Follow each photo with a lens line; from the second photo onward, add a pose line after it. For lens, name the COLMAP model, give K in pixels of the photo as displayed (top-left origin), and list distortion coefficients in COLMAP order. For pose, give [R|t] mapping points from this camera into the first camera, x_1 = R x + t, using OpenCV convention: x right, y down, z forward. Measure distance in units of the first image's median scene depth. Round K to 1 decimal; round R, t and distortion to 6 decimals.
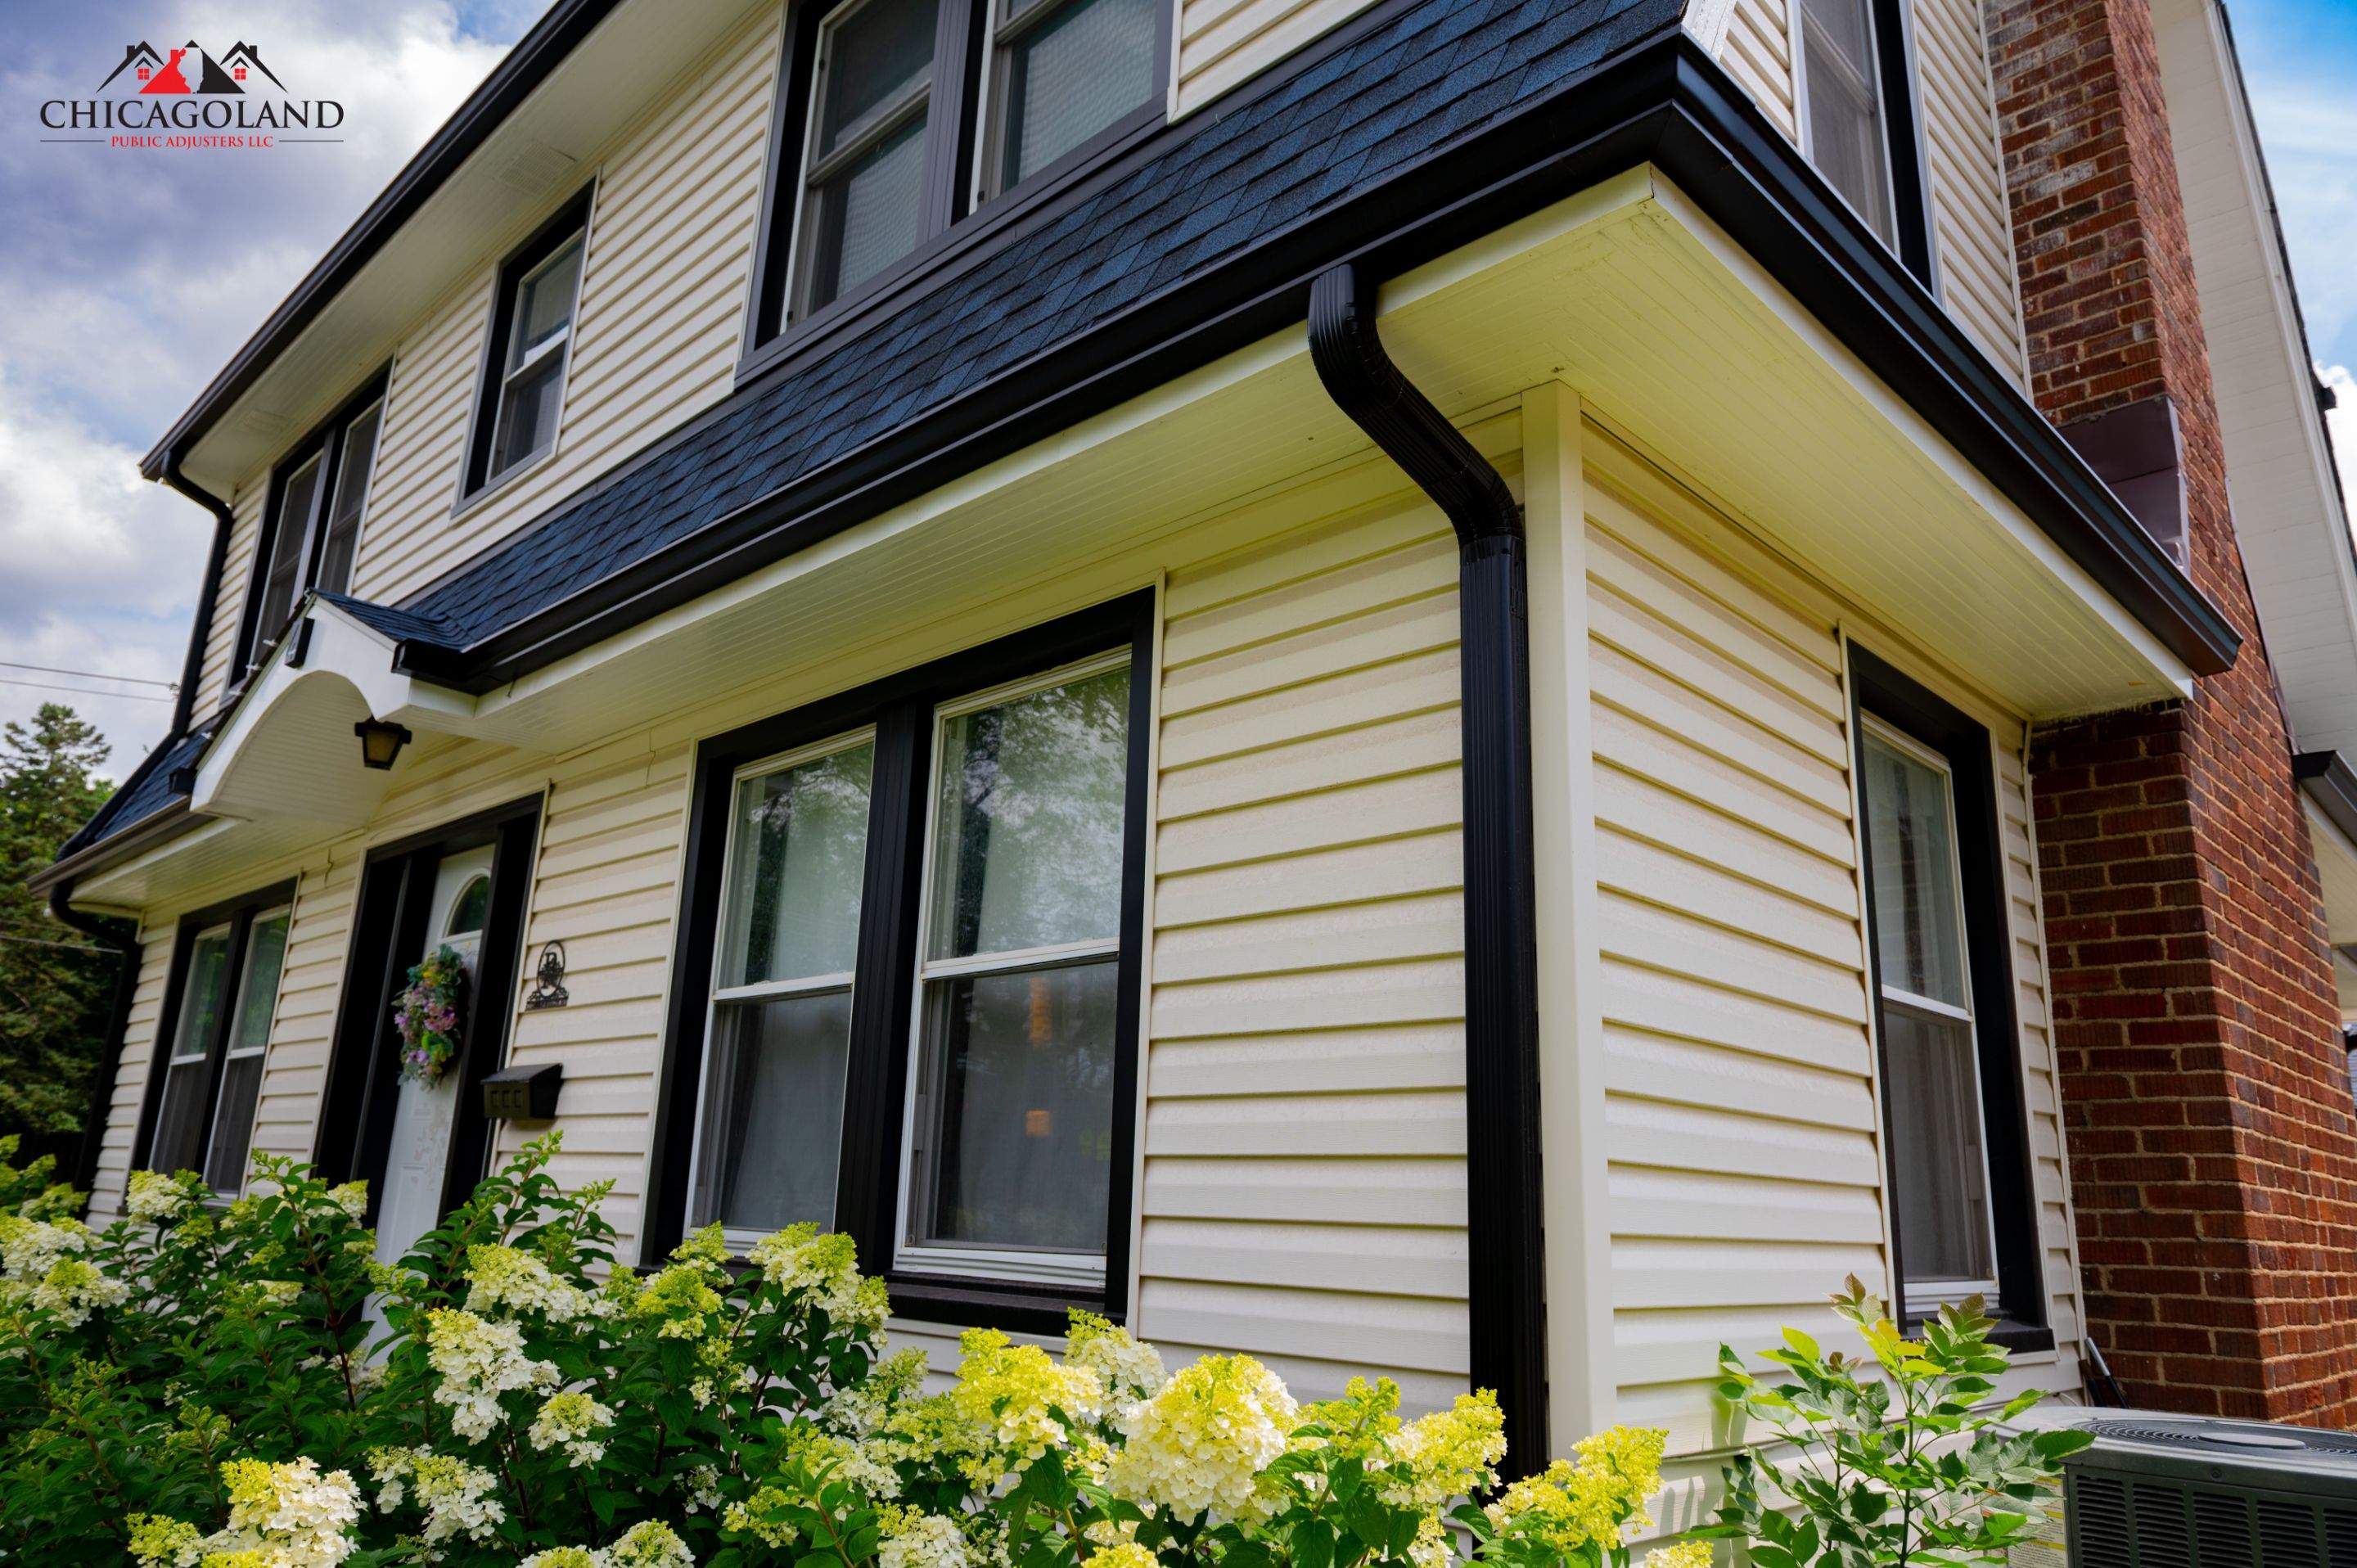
lens RADIAL K [[1584.6, 0, 1178.5], [0, 1584.6, 784.0], [0, 0, 1]] dist [-0.007076, 0.002426]
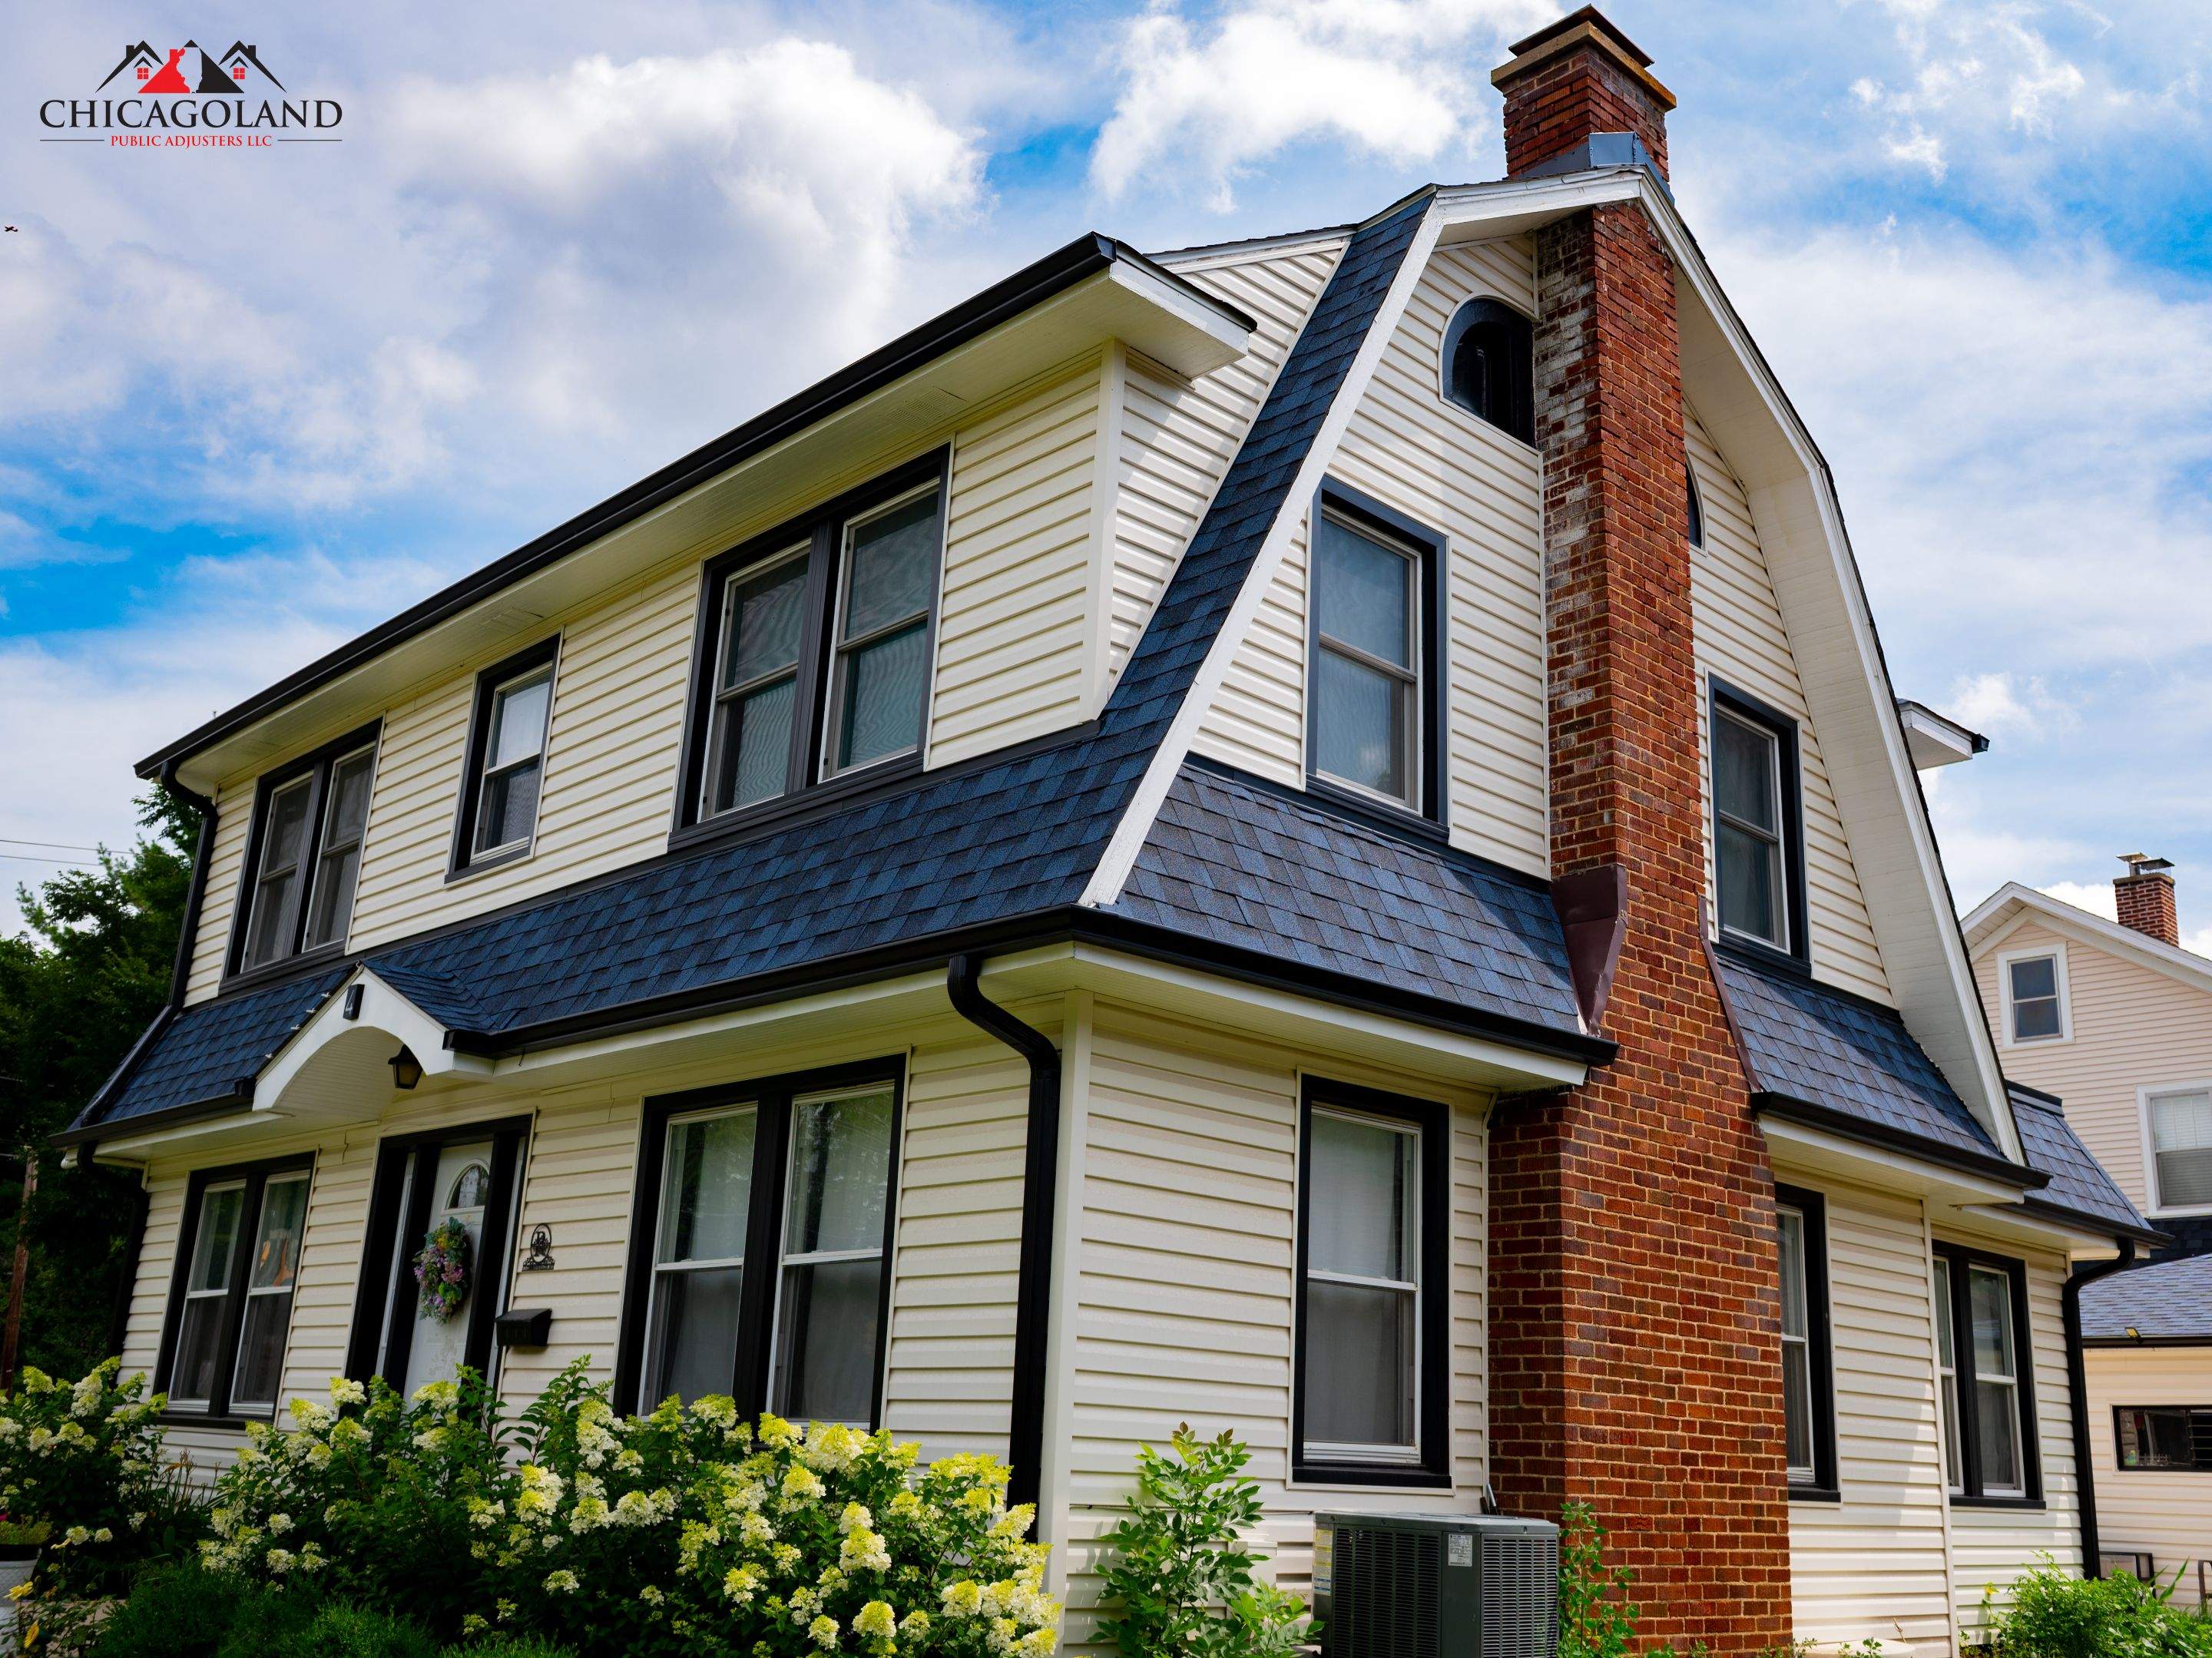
lens RADIAL K [[2092.5, 0, 1152.8], [0, 2092.5, 829.0], [0, 0, 1]] dist [-0.008515, -0.005021]
pose [[0.999711, -0.003095, -0.023852, 0.229210], [0.002329, 0.999482, -0.032083, -0.214455], [0.023939, 0.032019, 0.999201, -0.984666]]
